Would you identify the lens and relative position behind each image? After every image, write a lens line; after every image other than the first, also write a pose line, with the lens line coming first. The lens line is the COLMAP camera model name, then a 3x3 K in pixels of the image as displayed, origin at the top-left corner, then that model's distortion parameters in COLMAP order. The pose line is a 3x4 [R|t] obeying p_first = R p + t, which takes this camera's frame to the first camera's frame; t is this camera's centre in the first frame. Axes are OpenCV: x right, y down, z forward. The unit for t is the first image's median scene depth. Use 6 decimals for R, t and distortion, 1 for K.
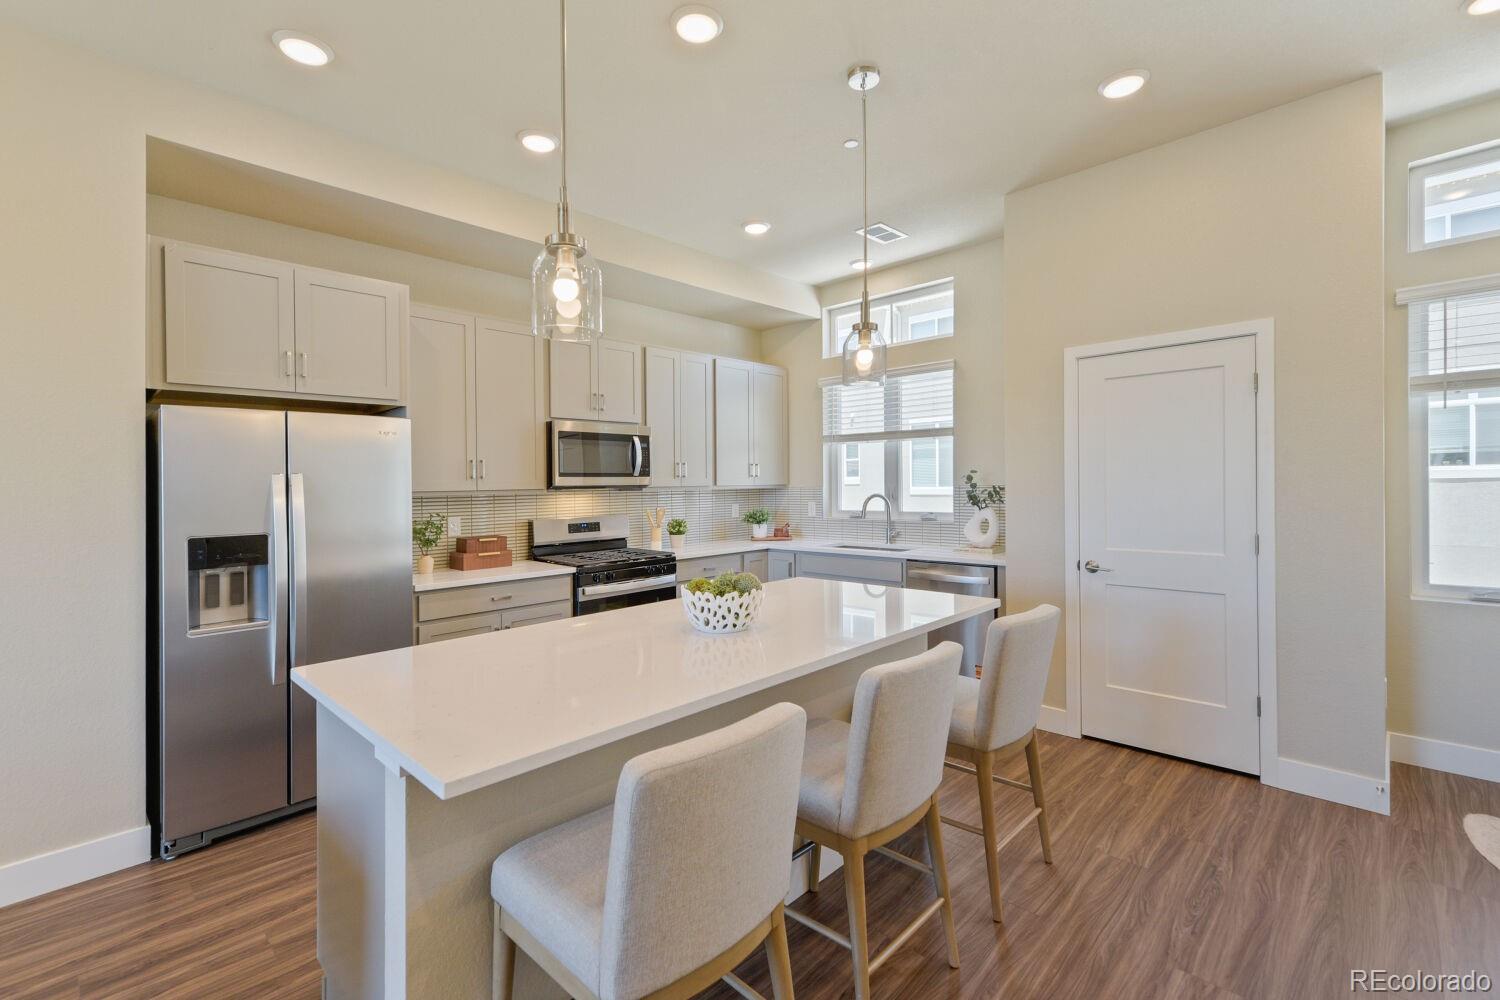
lens RADIAL K [[657.0, 0, 750.0], [0, 657.0, 500.0], [0, 0, 1]] dist [0.007687, 0.000325]
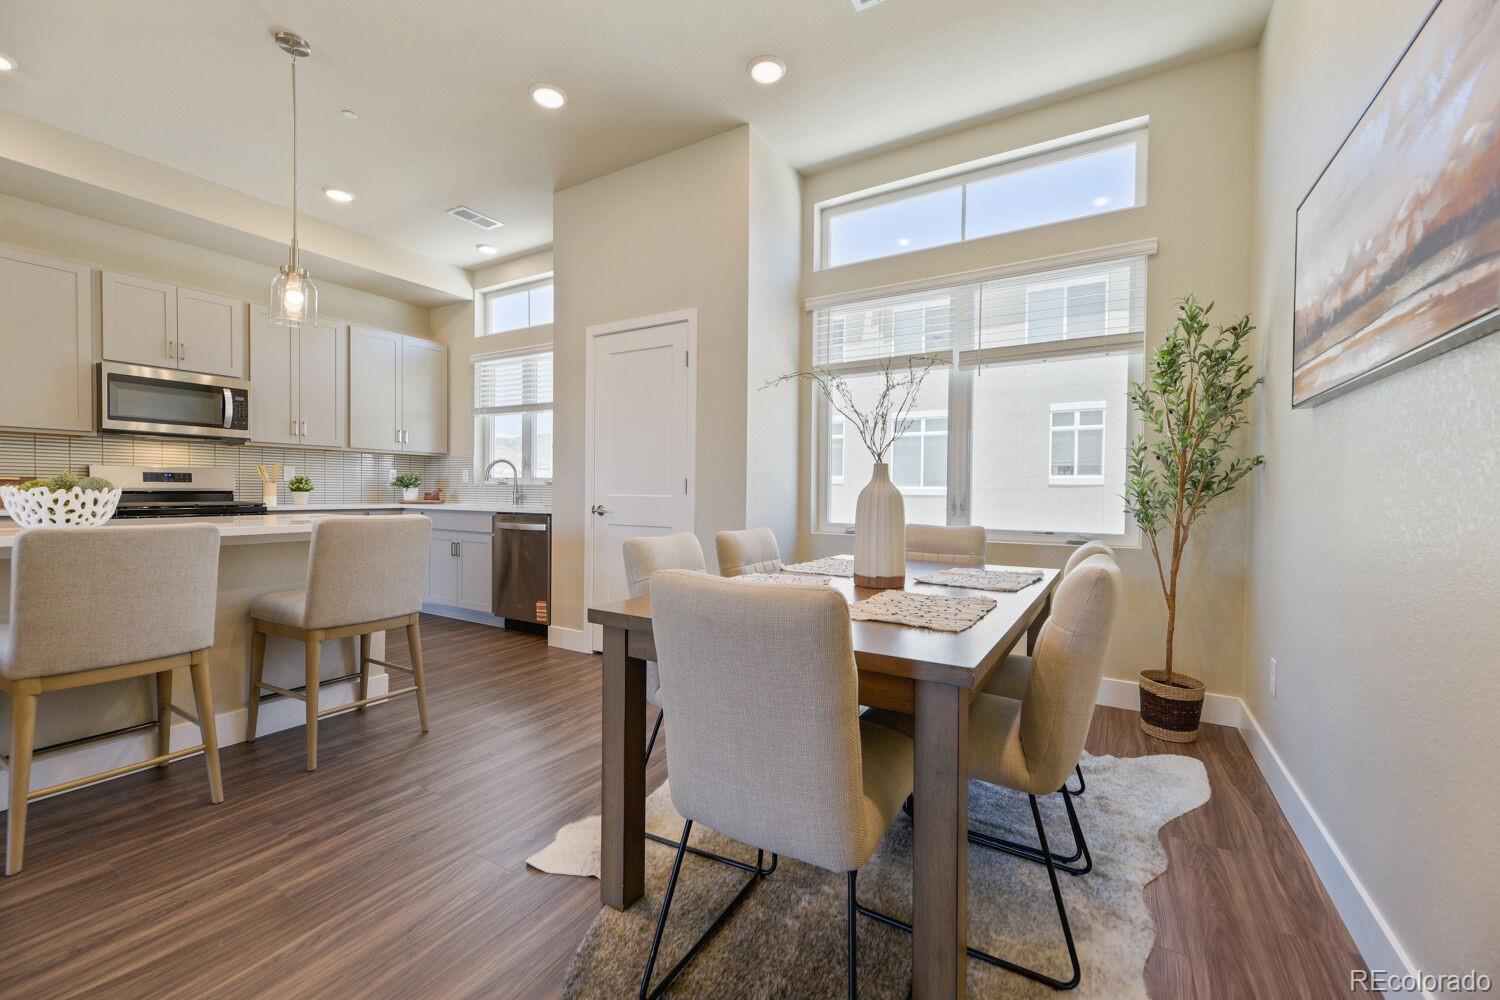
lens RADIAL K [[606.5, 0, 773.5], [0, 606.5, 519.3], [0, 0, 1]] dist [-0.000008, -0.000082]
pose [[0.971892, 0.019744, 0.234596, 0.423856], [-0.023749, 0.999616, 0.014258, 0.070336], [-0.234225, -0.019429, 0.971988, -0.112649]]
